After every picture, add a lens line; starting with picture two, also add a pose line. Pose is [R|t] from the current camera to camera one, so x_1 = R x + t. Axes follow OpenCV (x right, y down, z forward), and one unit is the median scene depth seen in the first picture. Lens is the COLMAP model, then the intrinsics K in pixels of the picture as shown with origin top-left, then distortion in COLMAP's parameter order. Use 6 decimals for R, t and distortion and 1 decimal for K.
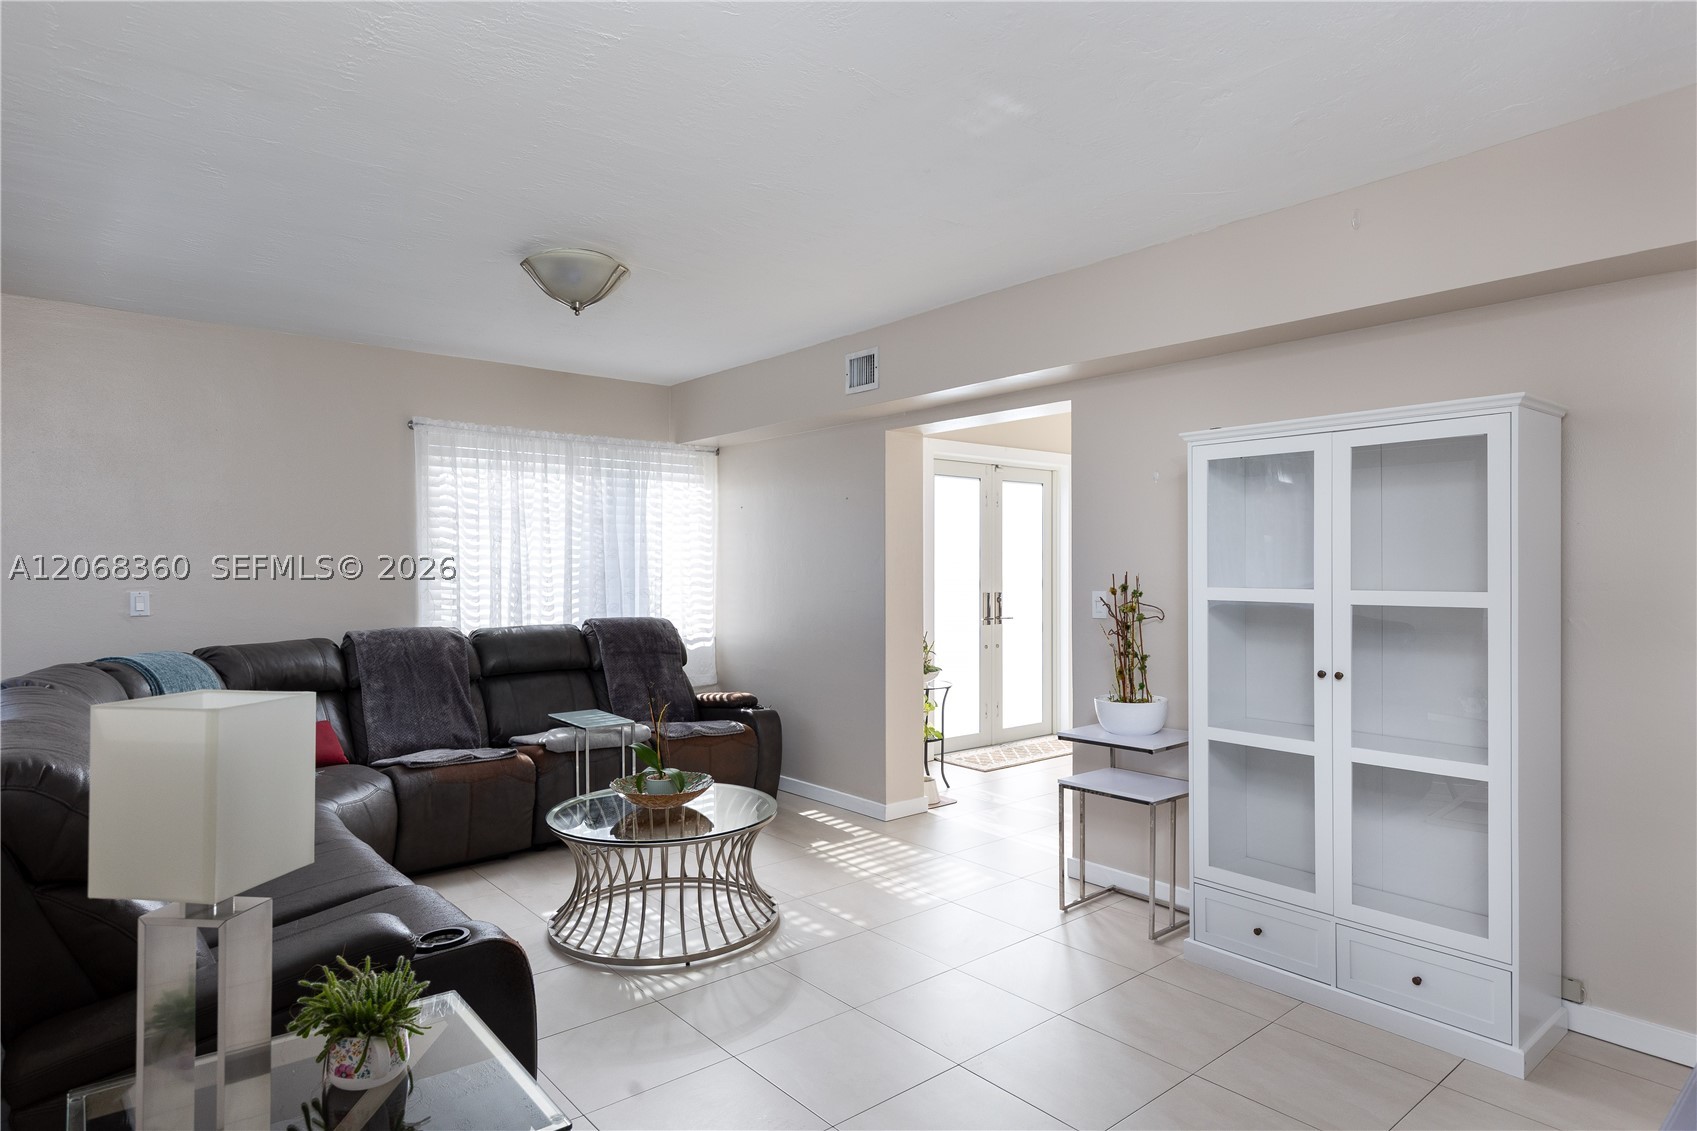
lens RADIAL K [[955.1, 0, 849.1], [0, 955.1, 566.3], [0, 0, 1]] dist [-0.000144, -0.000001]
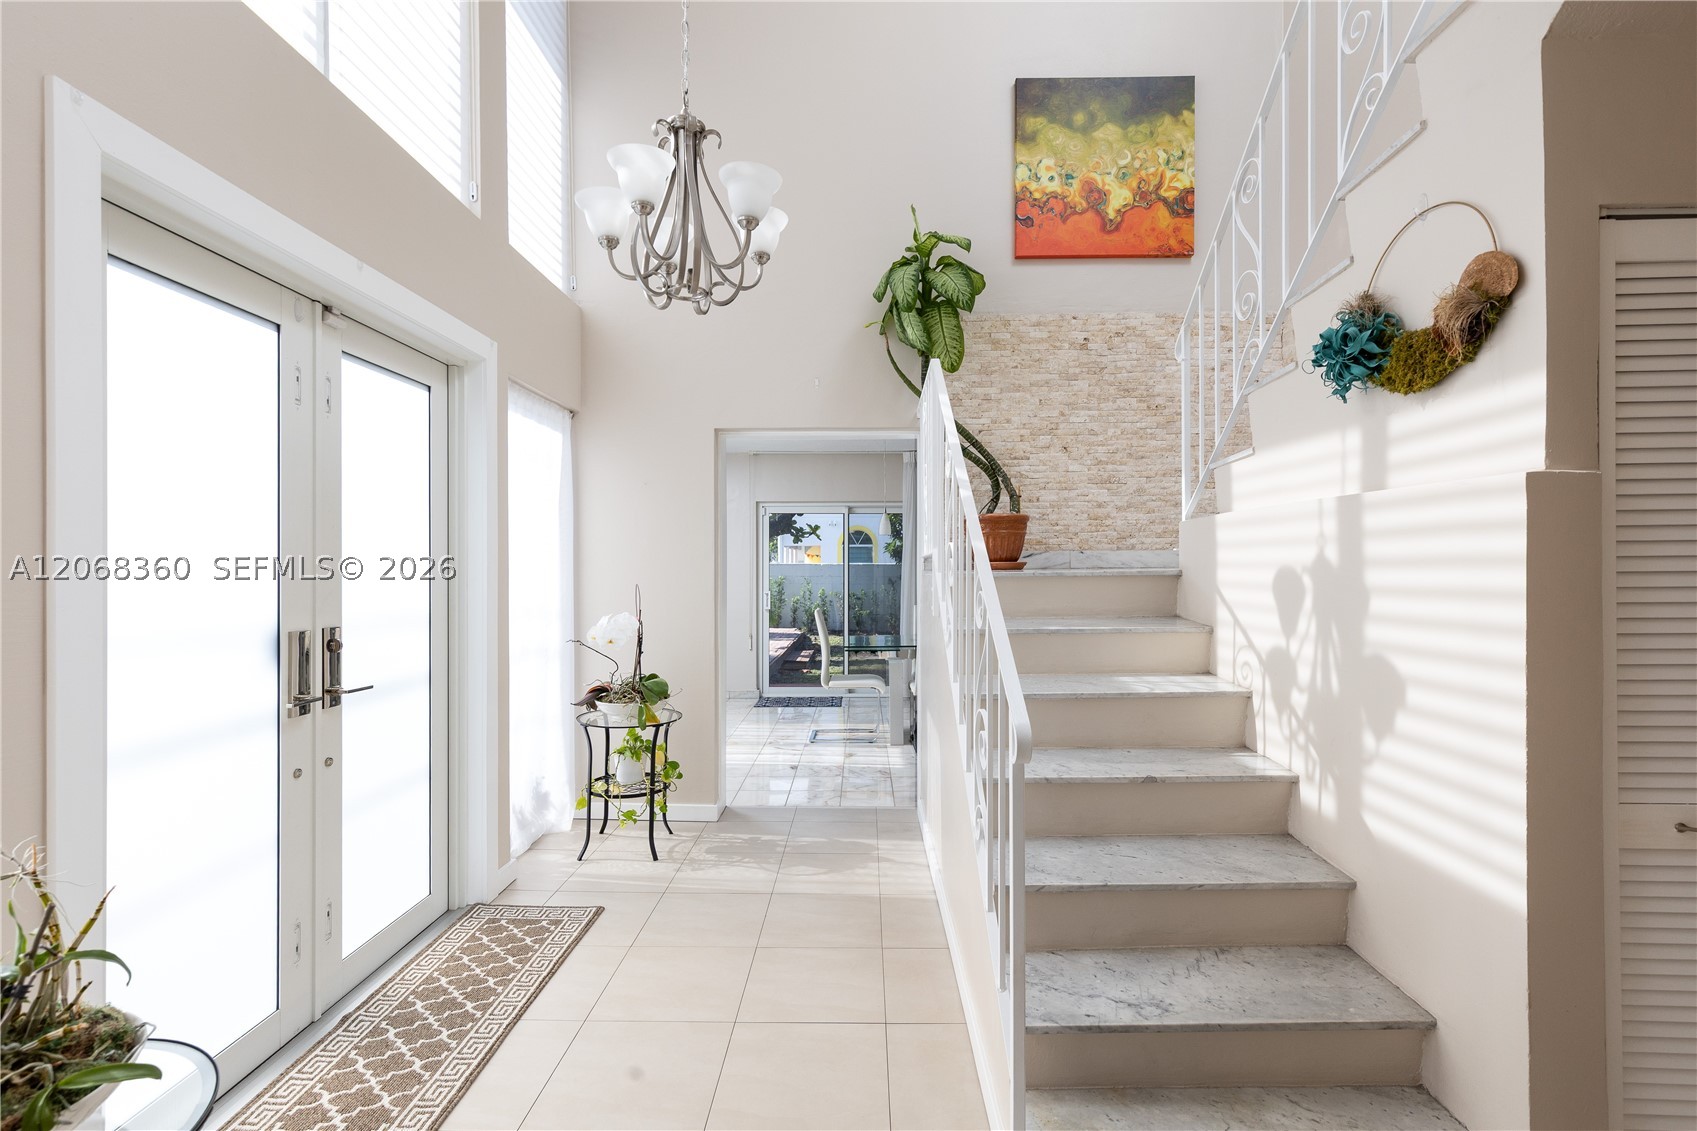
lens RADIAL K [[770.9, 0, 841.3], [0, 770.9, 557.8], [0, 0, 1]] dist [-0.000828, -0.000024]
pose [[0.665856, -0.002614, 0.746076, 0.058197], [-0.002614, 0.999980, 0.005837, -0.004538], [-0.746076, -0.005837, 0.665835, 0.627348]]
